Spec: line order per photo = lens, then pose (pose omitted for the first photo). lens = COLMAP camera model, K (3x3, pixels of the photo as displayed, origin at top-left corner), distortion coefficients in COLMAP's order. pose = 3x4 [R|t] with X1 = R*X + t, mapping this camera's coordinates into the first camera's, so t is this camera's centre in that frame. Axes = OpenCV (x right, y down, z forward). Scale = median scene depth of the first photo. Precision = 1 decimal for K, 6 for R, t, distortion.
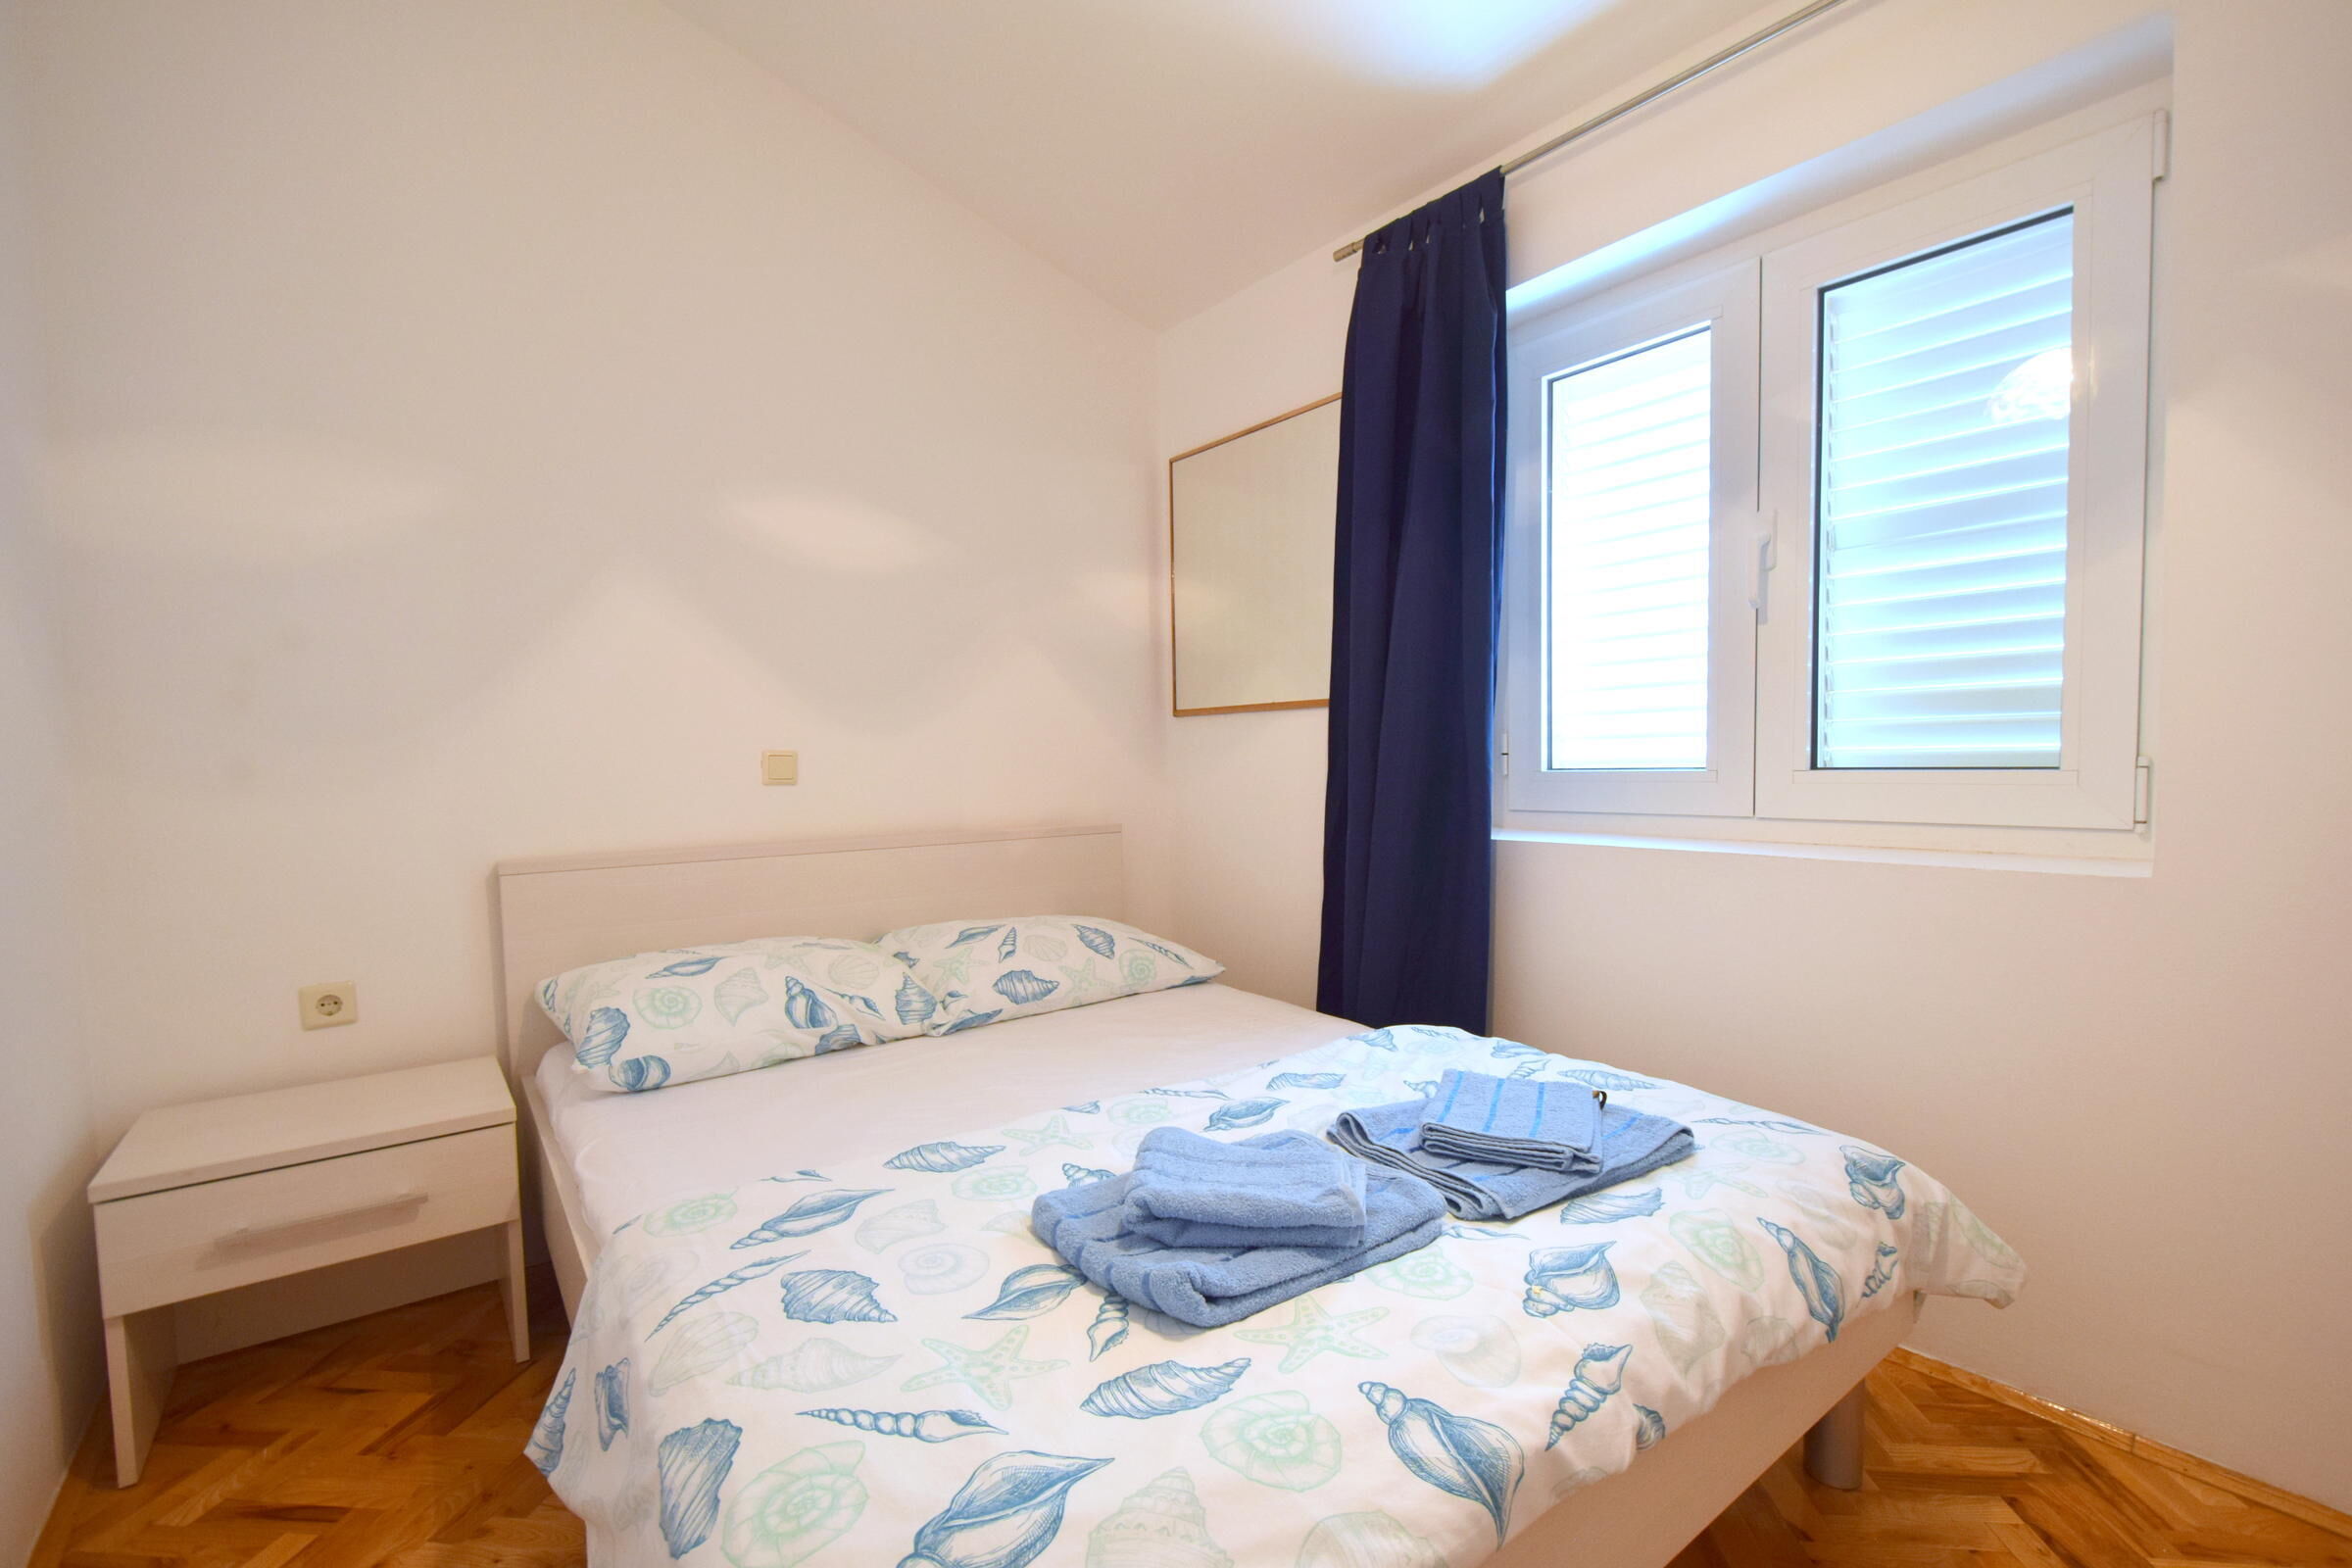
lens RADIAL K [[1038.2, 0, 1188.6], [0, 1038.2, 806.7], [0, 0, 1]] dist [0.001015, -0.000382]
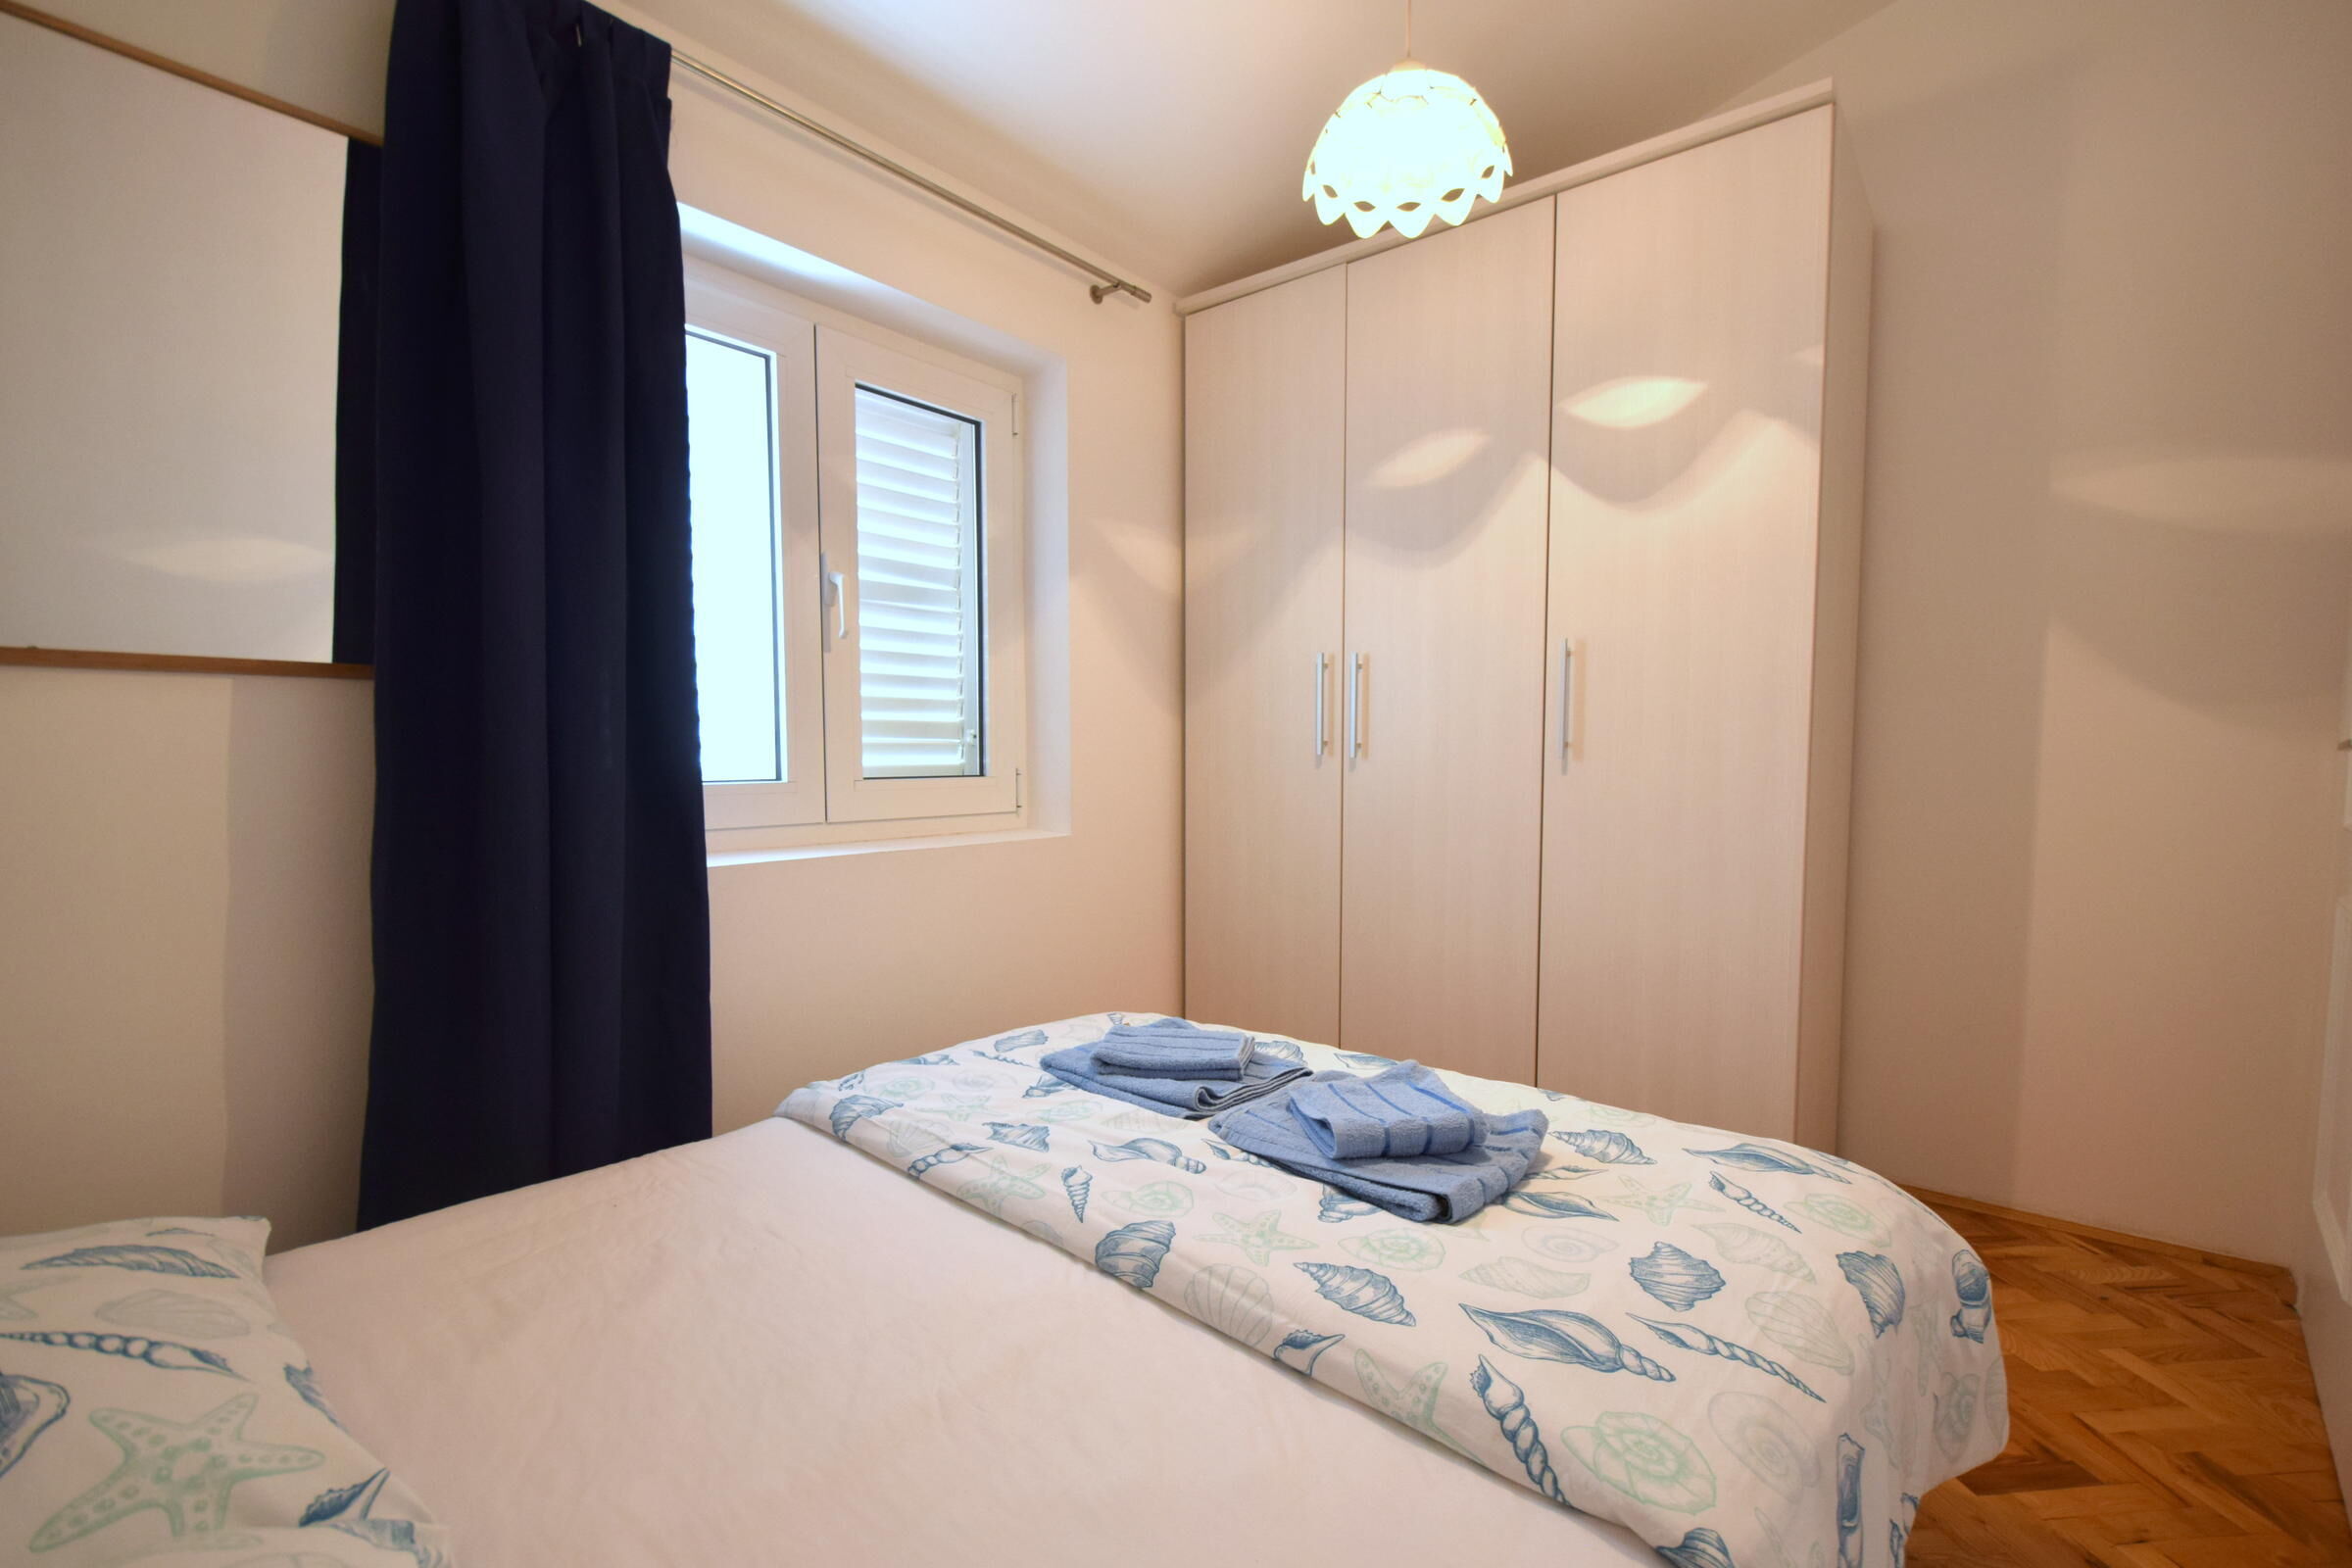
lens RADIAL K [[1038.2, 0, 1188.6], [0, 1038.2, 806.7], [0, 0, 1]] dist [0.001015, -0.000382]
pose [[-0.223862, -0.034196, 0.974021, -0.960709], [0.049022, 0.997724, 0.046295, -0.060127], [-0.973387, 0.058112, -0.221676, 1.299007]]
